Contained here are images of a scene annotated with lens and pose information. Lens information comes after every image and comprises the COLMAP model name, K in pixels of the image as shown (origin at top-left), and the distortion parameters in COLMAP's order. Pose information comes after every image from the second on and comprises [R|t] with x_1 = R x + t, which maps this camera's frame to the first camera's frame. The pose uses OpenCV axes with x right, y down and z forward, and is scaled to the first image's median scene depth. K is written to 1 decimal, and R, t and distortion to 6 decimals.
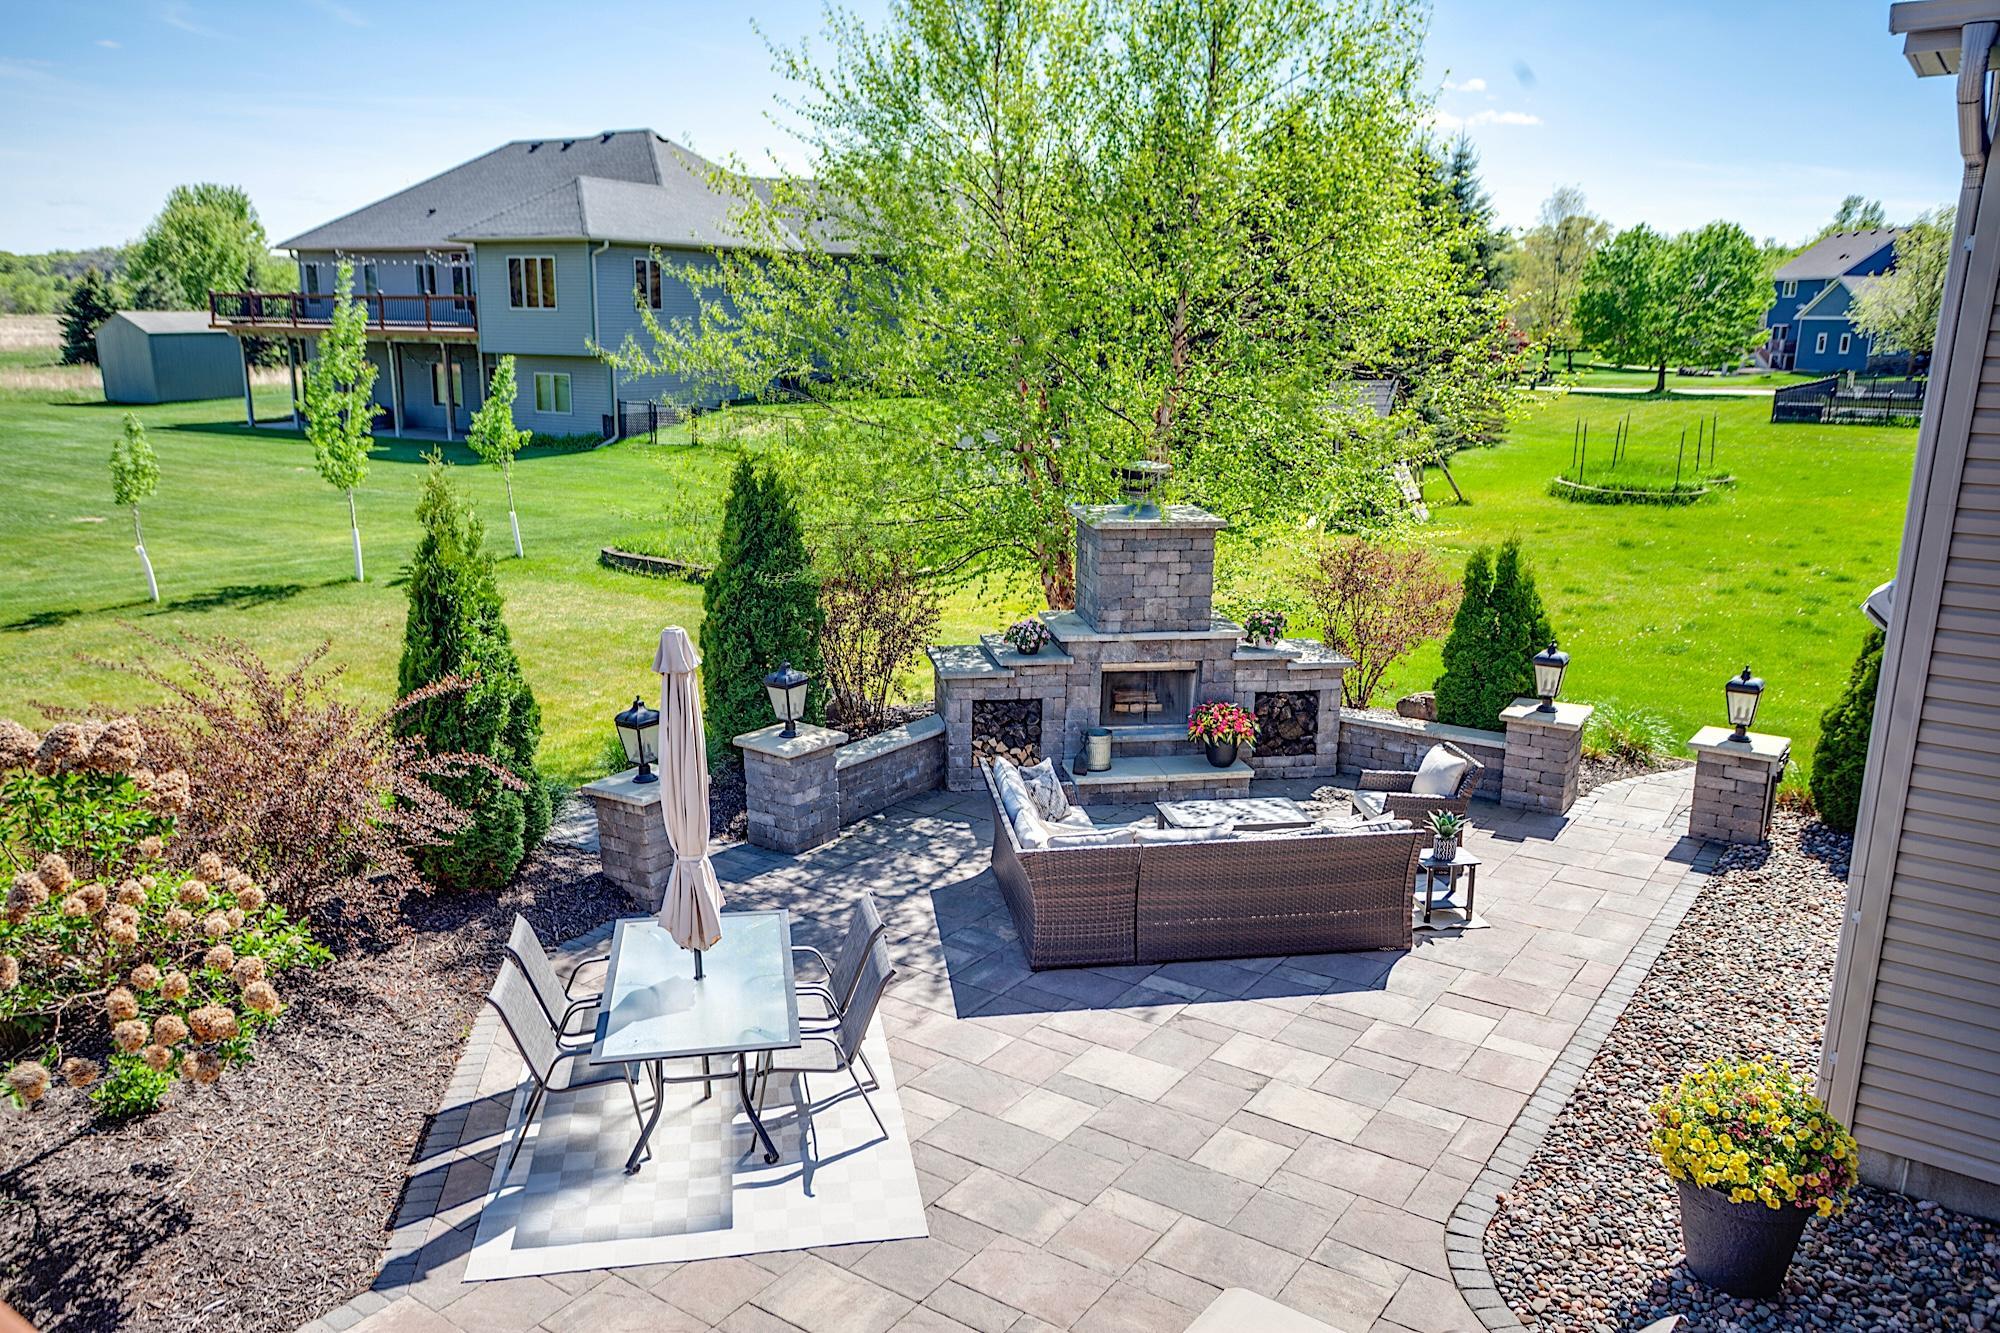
lens RADIAL K [[1472.9, 0, 1000.0], [0, 1472.9, 666.5], [0, 0, 1]] dist [-0.034862, 0.043615]
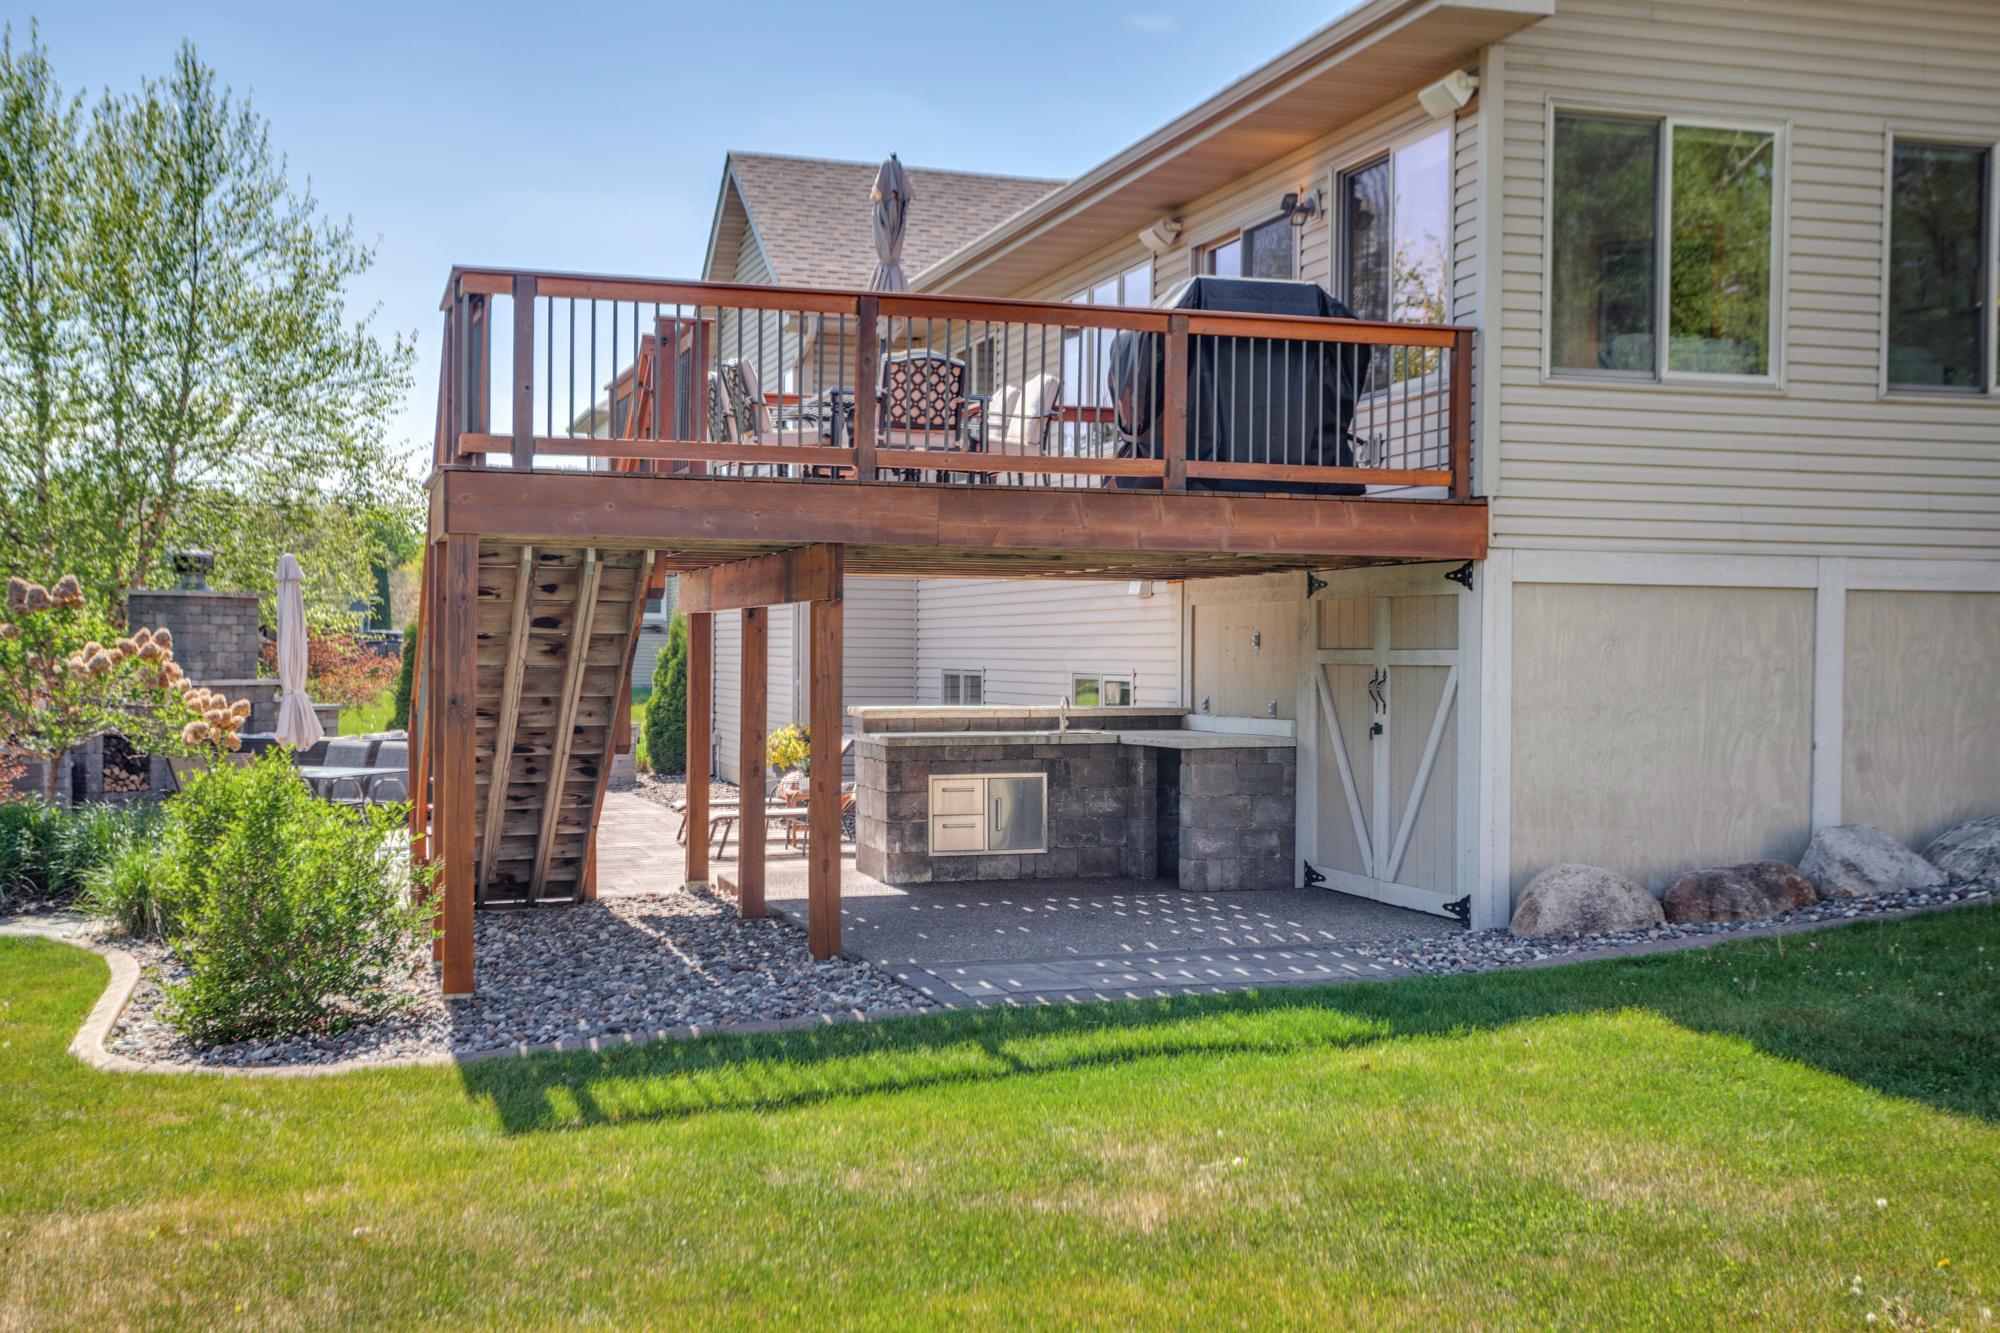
lens RADIAL K [[2198.6, 0, 1046.3], [0, 2198.6, 714.7], [0, 0, 1]] dist [0.009923, 0.027916]
pose [[0.597152, -0.031825, 0.801497, -0.997934], [0.186278, 0.977397, -0.099977, 0.329304], [-0.780199, 0.209003, 0.589583, -0.674108]]
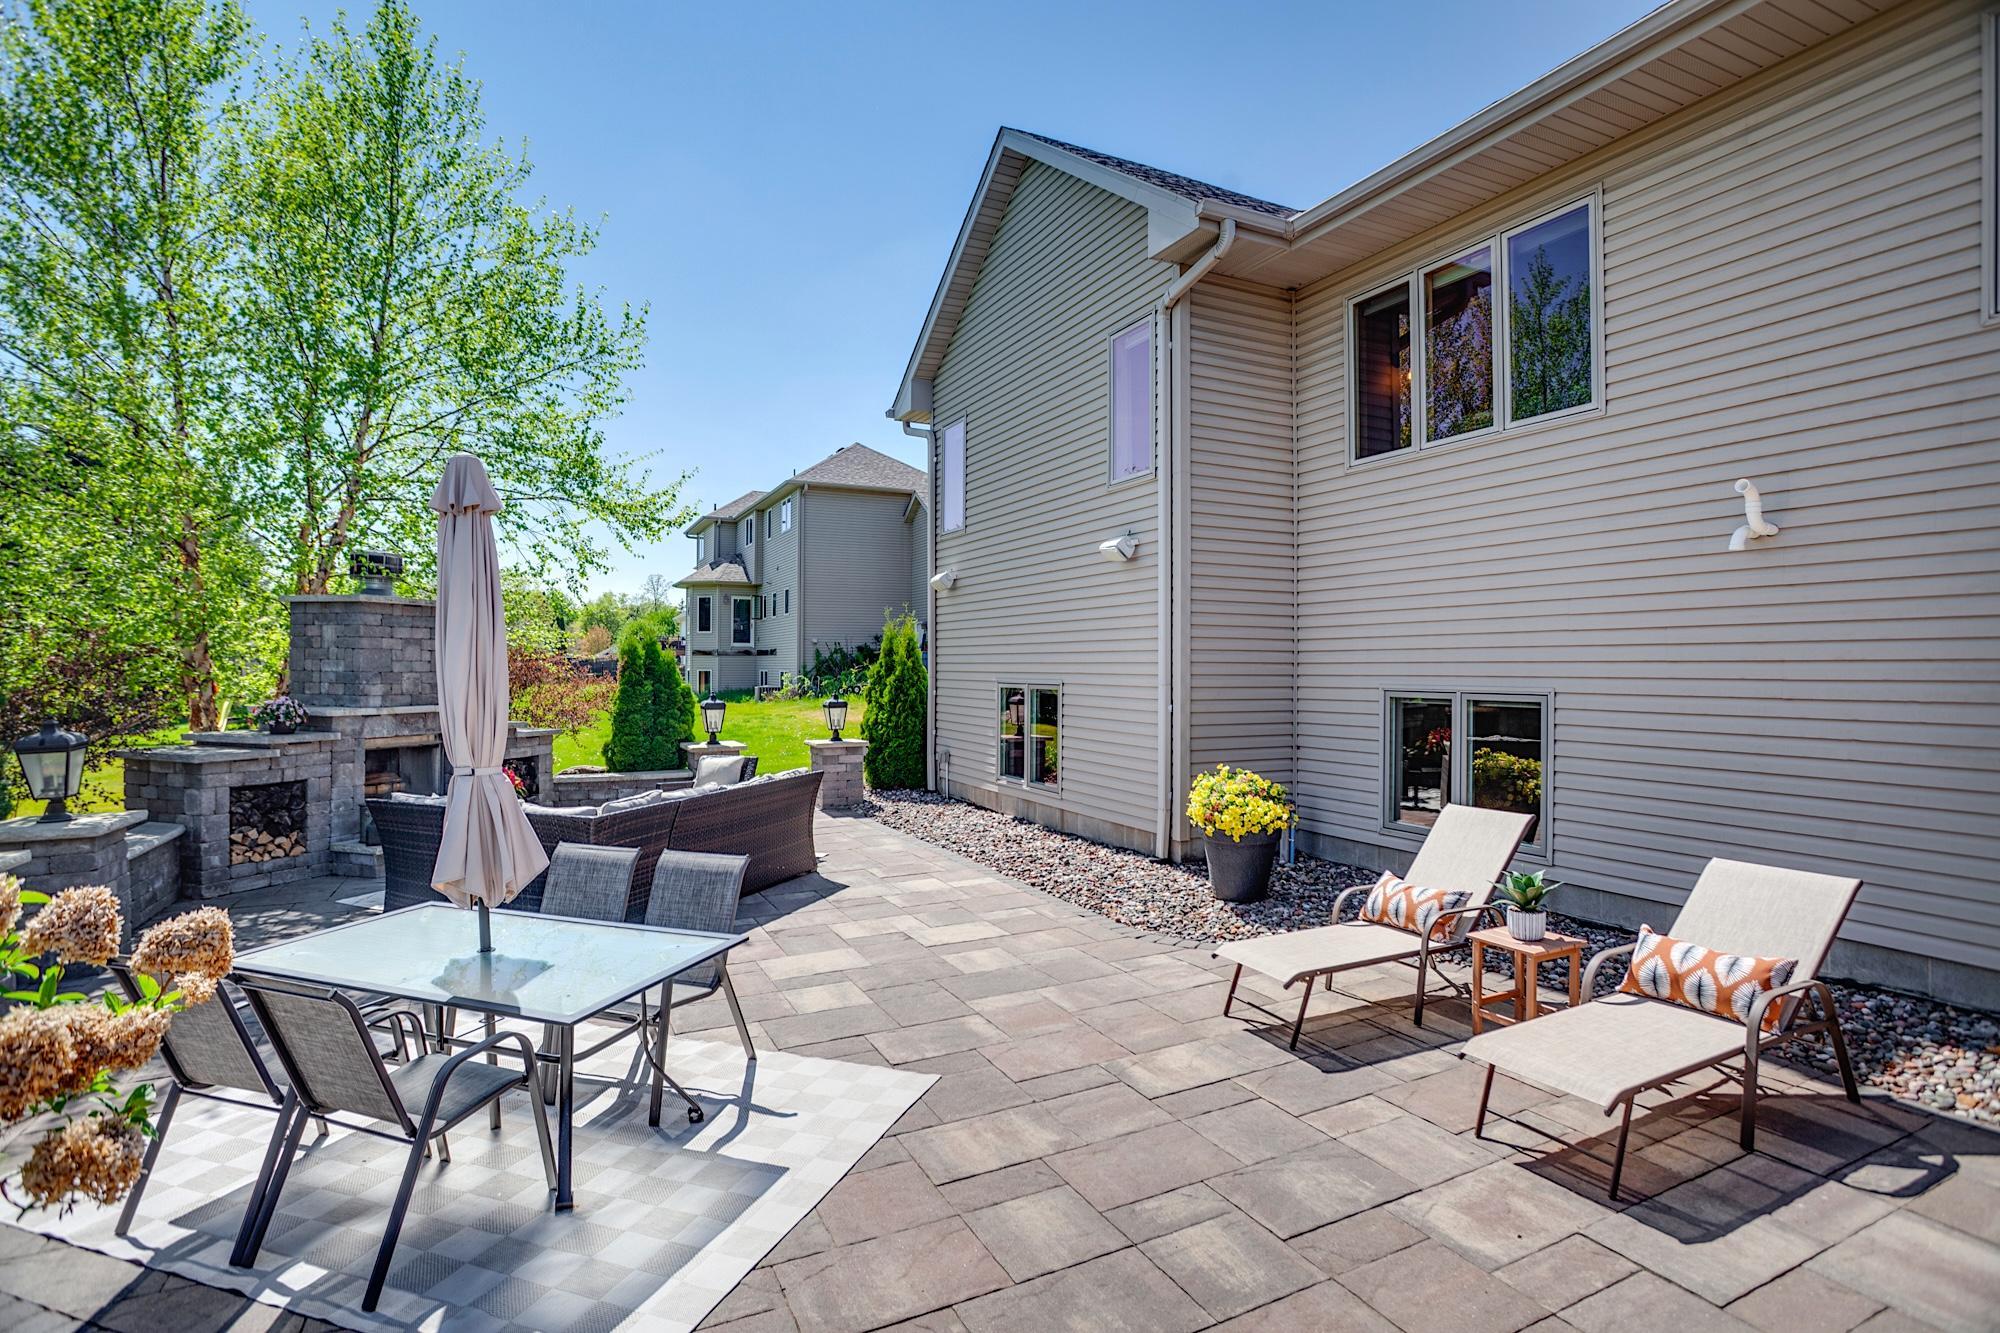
lens RADIAL K [[985.7, 0, 1003.7], [0, 985.7, 684.9], [0, 0, 1]] dist [-0.093304, 0.048743]
pose [[0.480493, -0.027781, 0.876558, -0.287534], [0.206006, 0.975107, -0.082020, 0.104152], [-0.852460, 0.219987, 0.474256, 0.315446]]
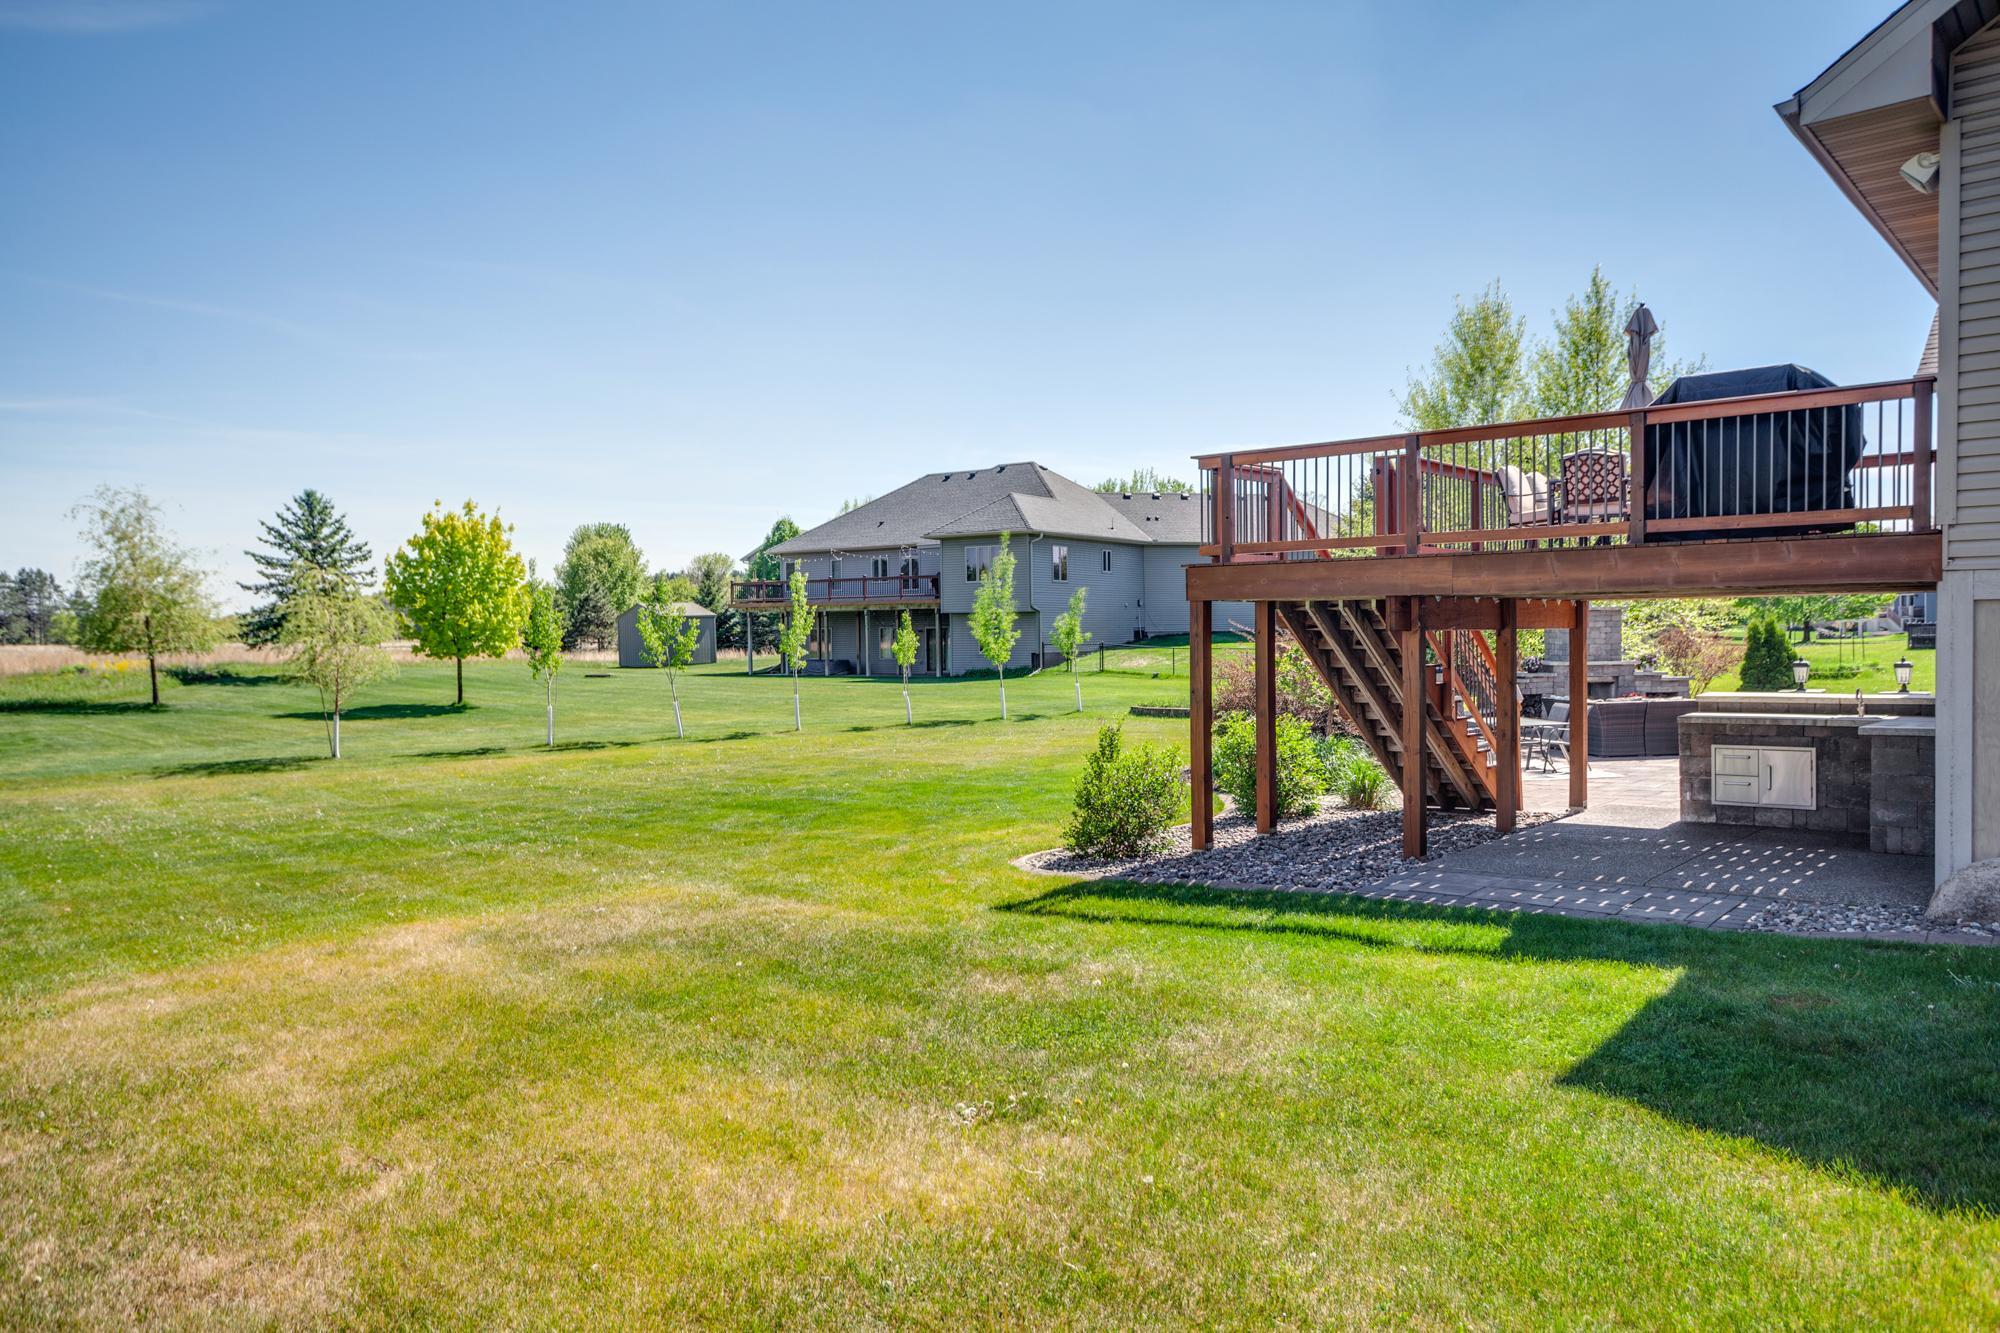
lens RADIAL K [[1384.5, 0, 988.9], [0, 1384.5, 694.9], [0, 0, 1]] dist [-0.017626, 0.005130]
pose [[0.993489, -0.024108, -0.111350, -0.520951], [0.002773, 0.982182, -0.187909, 0.381803], [0.113897, 0.186377, 0.975854, -0.964597]]
